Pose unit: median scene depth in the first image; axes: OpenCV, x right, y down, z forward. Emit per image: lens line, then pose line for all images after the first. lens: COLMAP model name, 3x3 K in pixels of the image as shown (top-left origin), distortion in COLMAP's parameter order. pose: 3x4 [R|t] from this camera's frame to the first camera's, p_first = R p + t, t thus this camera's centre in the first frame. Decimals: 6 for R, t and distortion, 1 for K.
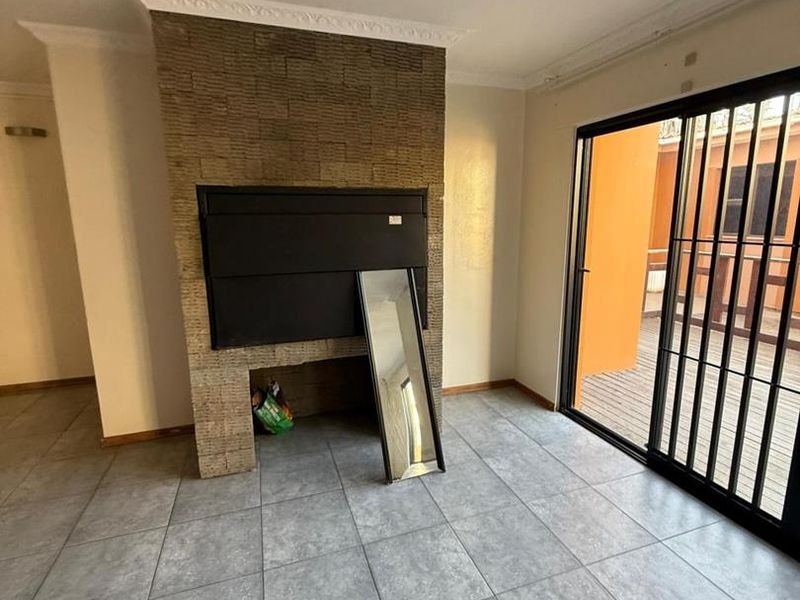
lens RADIAL K [[426.3, 0, 403.1], [0, 426.3, 298.9], [0, 0, 1]] dist [0.014390, -0.004440]
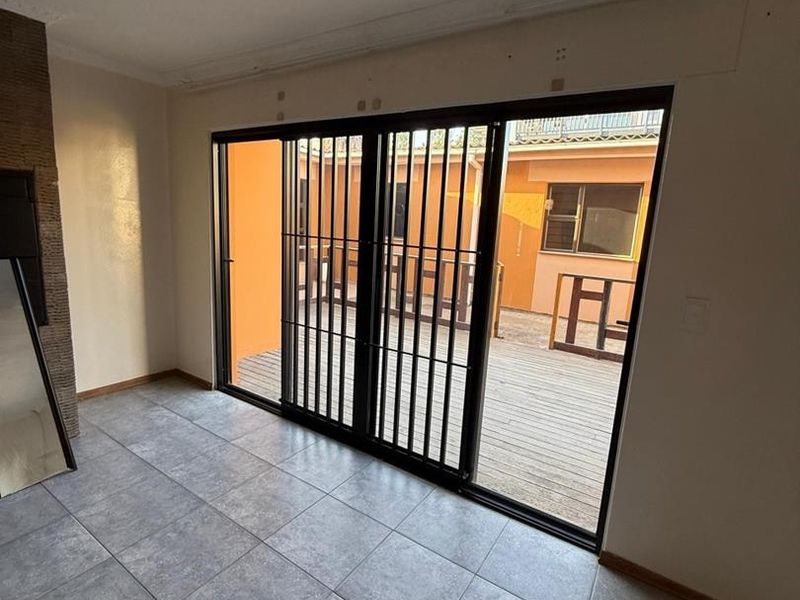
lens RADIAL K [[426.3, 0, 398.1], [0, 426.3, 298.5], [0, 0, 1]] dist [0.014390, -0.004440]
pose [[0.800892, -0.059546, 0.595841, 0.105636], [0.057824, 0.998084, 0.022021, 0.035286], [-0.596010, 0.016817, 0.802801, -0.180751]]
